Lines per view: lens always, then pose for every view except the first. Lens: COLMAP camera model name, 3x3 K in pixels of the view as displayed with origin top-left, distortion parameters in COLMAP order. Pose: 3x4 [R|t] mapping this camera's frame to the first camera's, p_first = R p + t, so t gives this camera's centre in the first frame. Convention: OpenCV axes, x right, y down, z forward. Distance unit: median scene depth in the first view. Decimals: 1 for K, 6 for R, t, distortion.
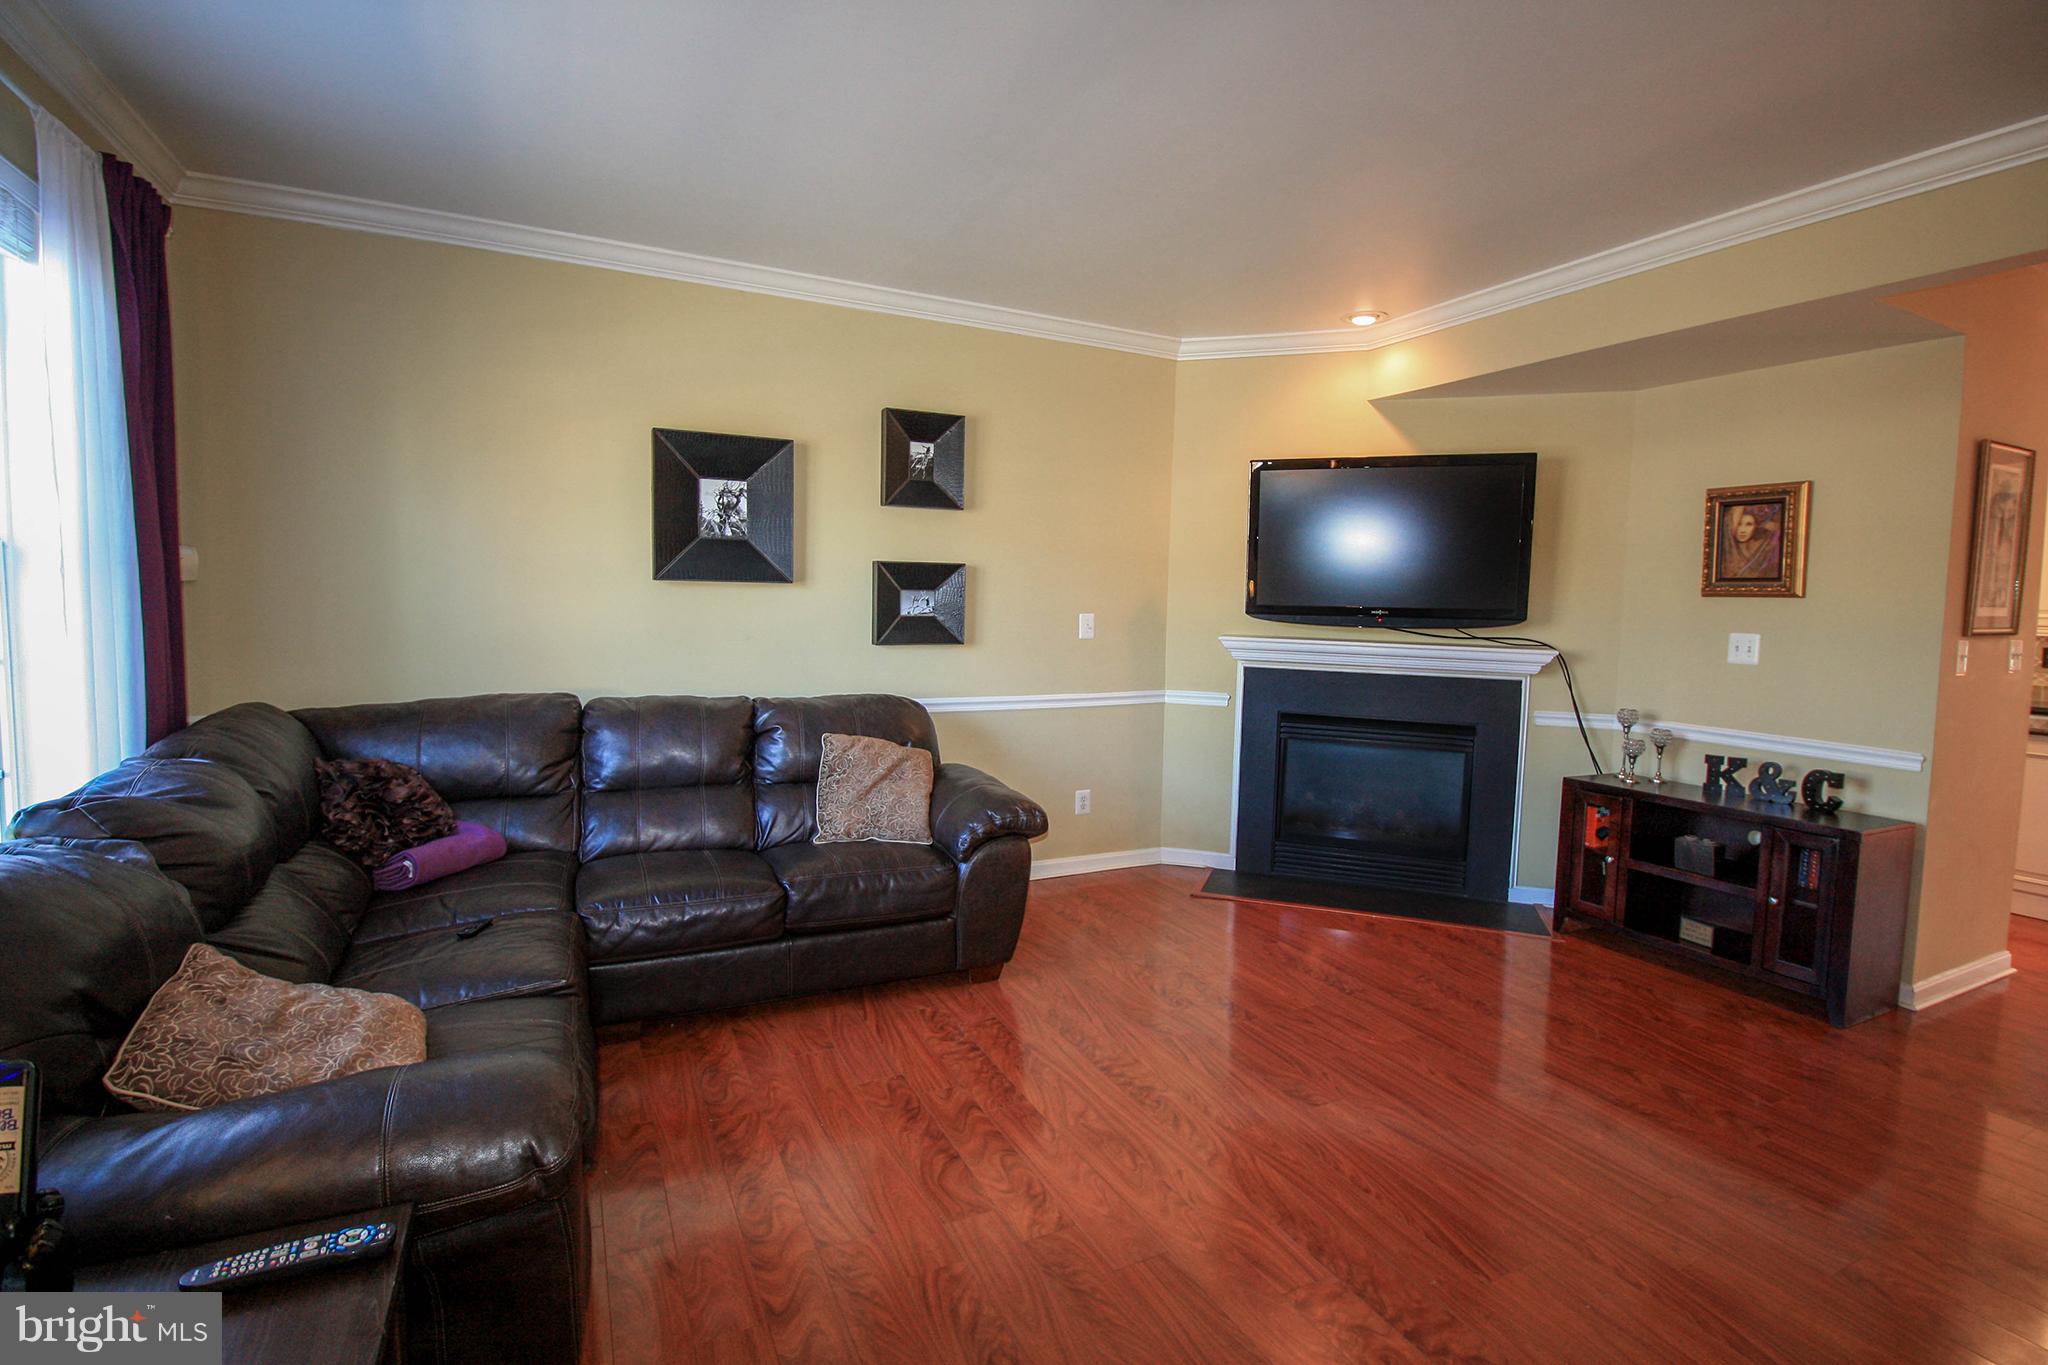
lens RADIAL K [[949.0, 0, 1041.5], [0, 949.0, 666.8], [0, 0, 1]] dist [0.000770, -0.013915]
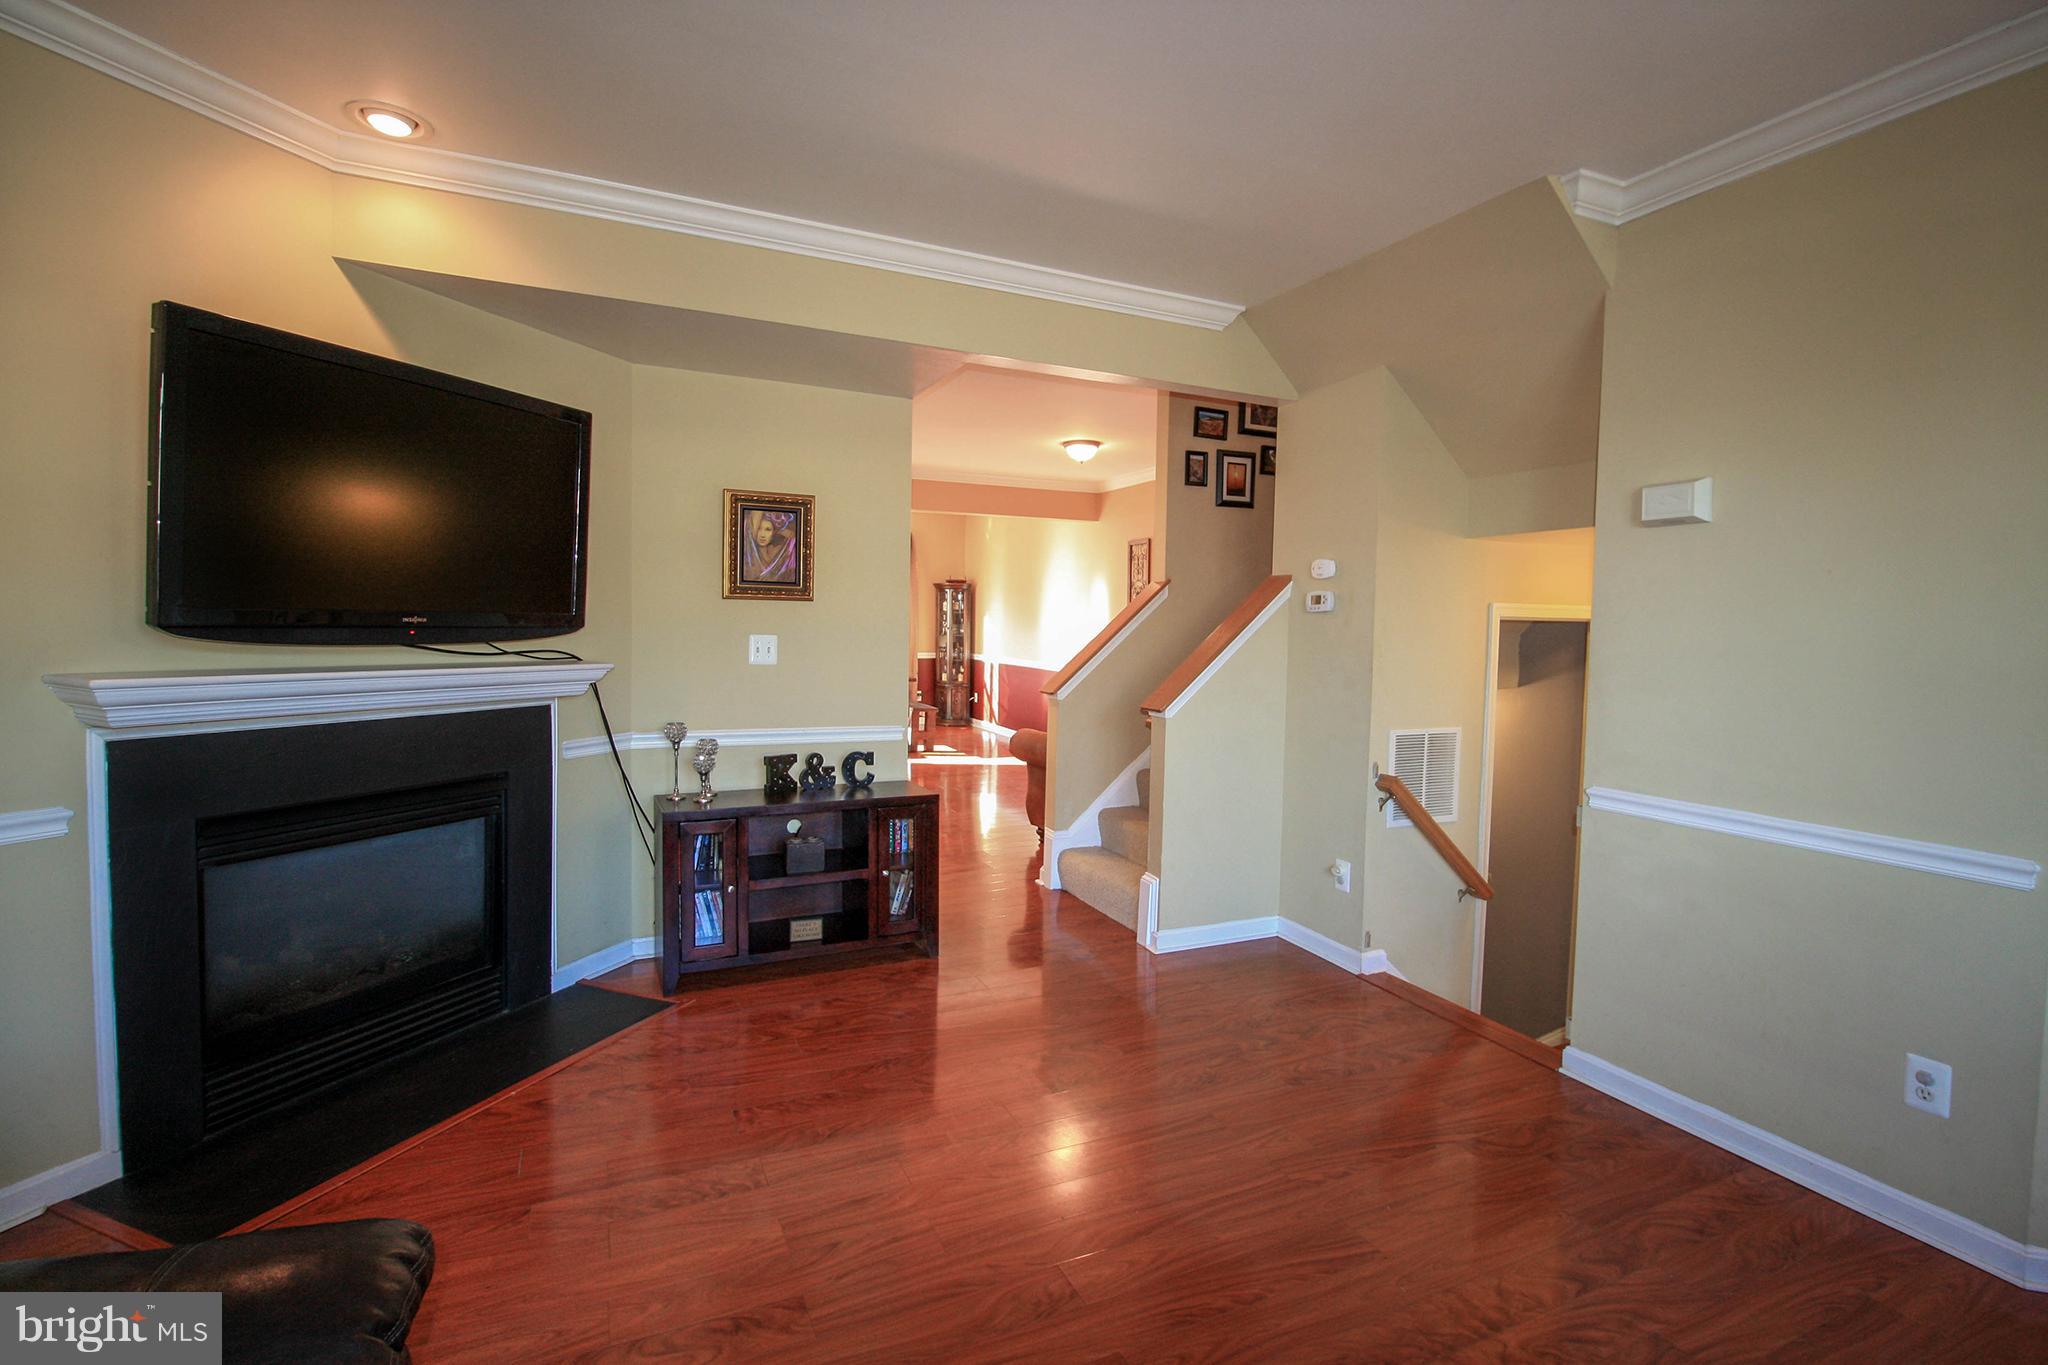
lens RADIAL K [[949.0, 0, 1041.5], [0, 949.0, 666.8], [0, 0, 1]] dist [0.000770, -0.013915]
pose [[0.017056, -0.074211, 0.997097, -0.291080], [0.048779, 0.996116, 0.073304, -0.062330], [-0.998664, 0.047387, 0.020609, 0.681825]]
